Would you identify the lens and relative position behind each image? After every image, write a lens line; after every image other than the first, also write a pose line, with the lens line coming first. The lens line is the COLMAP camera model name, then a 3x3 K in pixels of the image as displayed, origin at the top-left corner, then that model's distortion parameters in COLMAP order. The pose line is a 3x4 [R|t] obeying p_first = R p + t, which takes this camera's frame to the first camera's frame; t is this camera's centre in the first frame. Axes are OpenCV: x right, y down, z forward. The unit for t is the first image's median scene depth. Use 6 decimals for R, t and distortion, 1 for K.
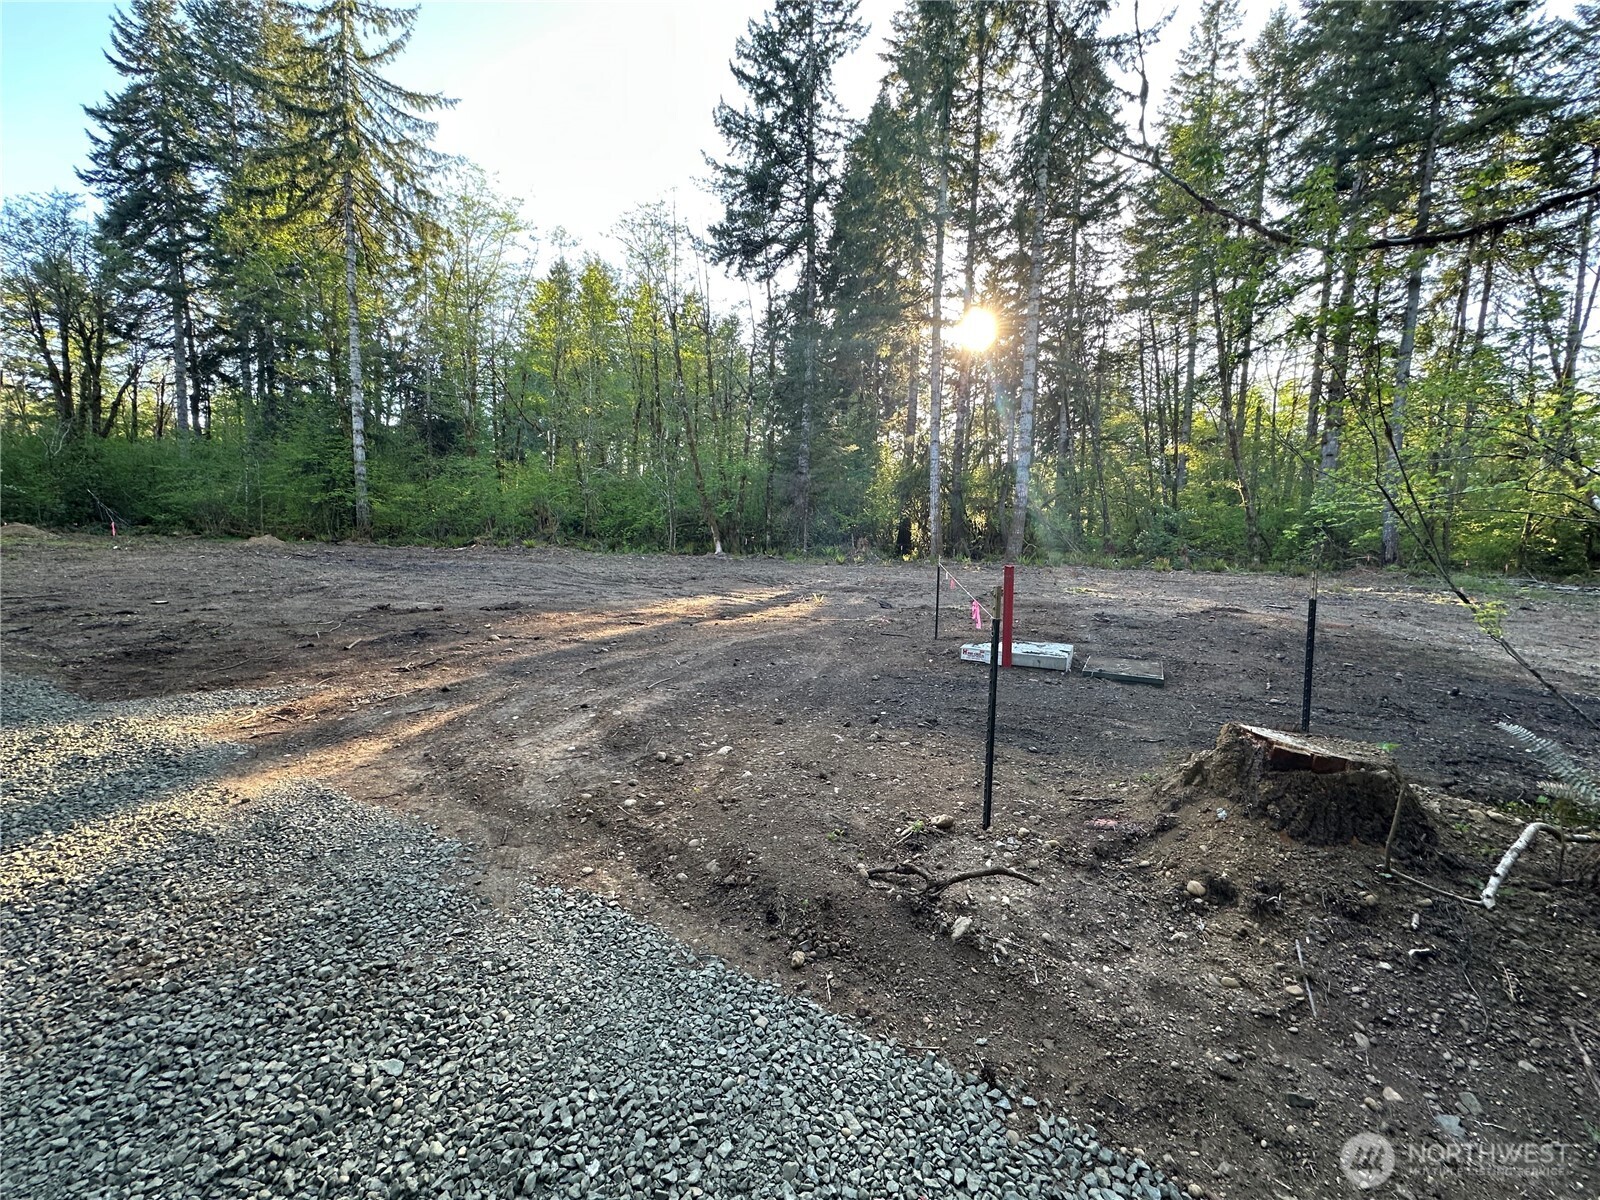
lens RADIAL K [[637.9, 0, 801.5], [0, 637.9, 599.1], [0, 0, 1]] dist [-0.003167, 0.000767]
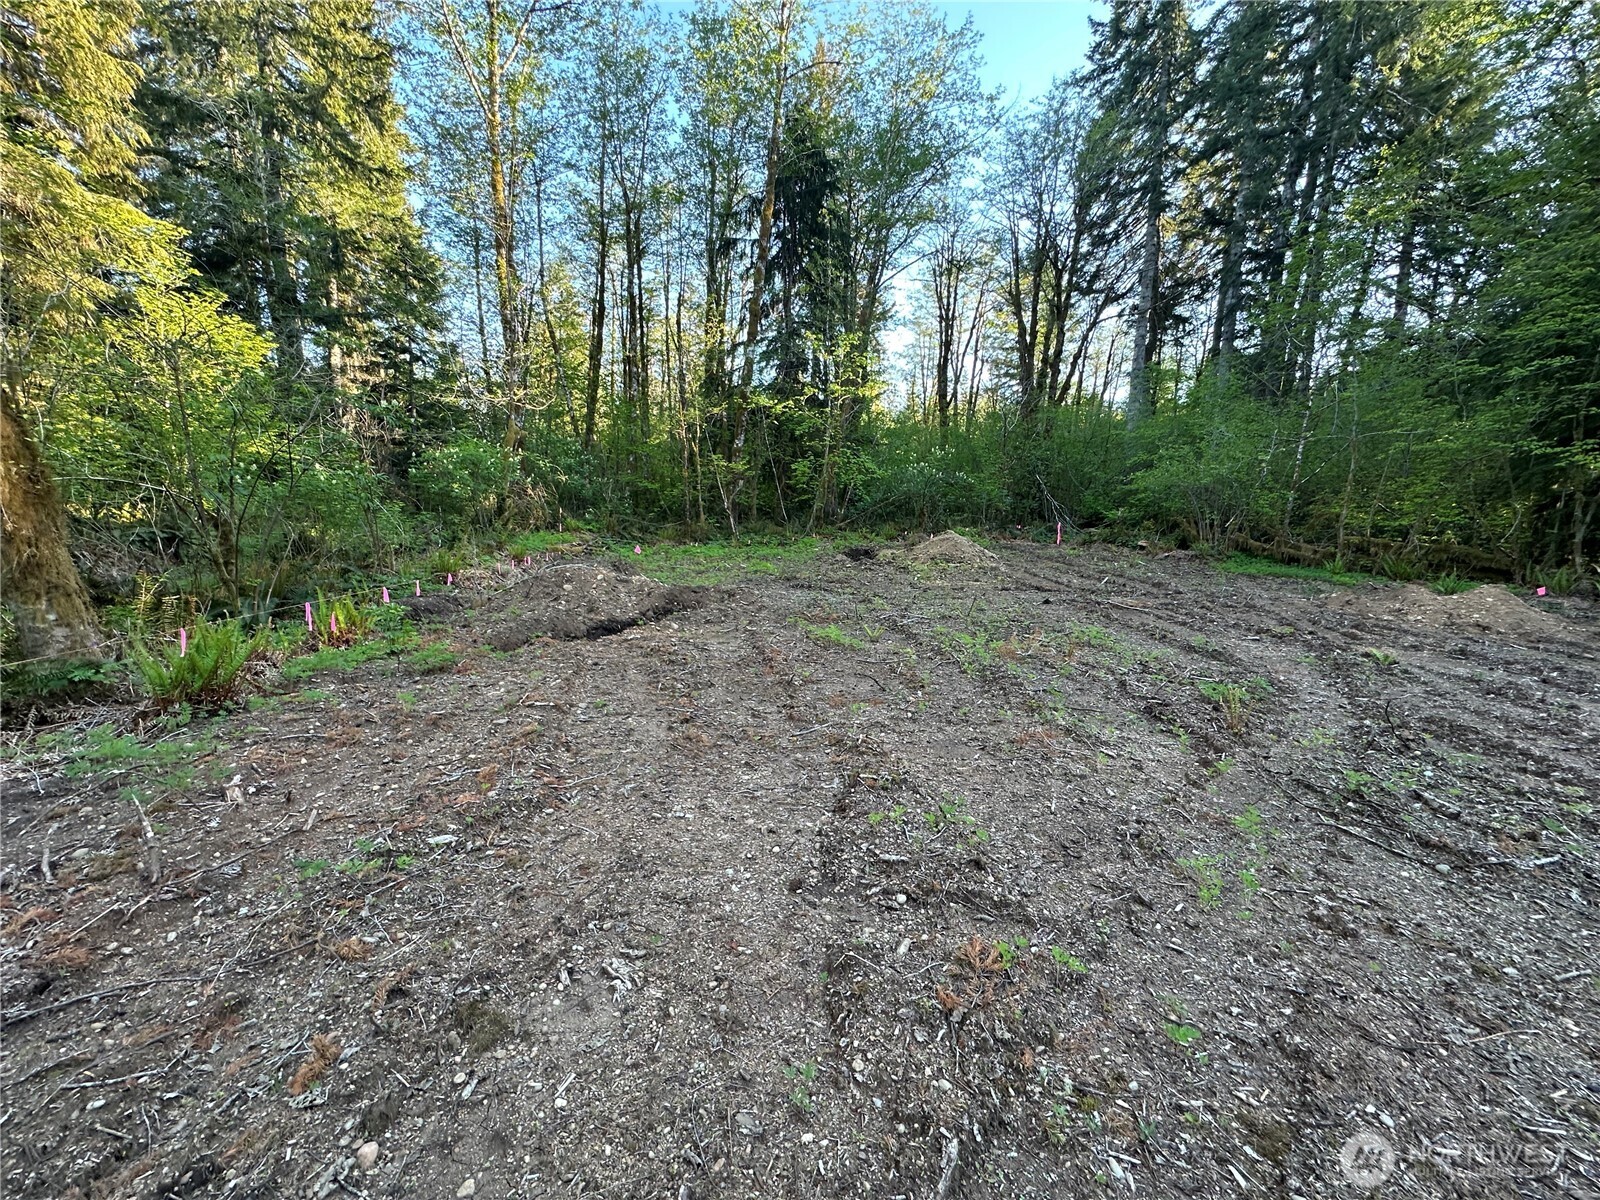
lens RADIAL K [[637.9, 0, 801.0], [0, 637.9, 600.3], [0, 0, 1]] dist [-0.003167, 0.000767]
pose [[0.380957, 0.107899, -0.918275, -0.498263], [-0.097820, 0.992297, 0.076015, -0.057037], [0.919404, 0.060867, 0.388577, 0.443794]]
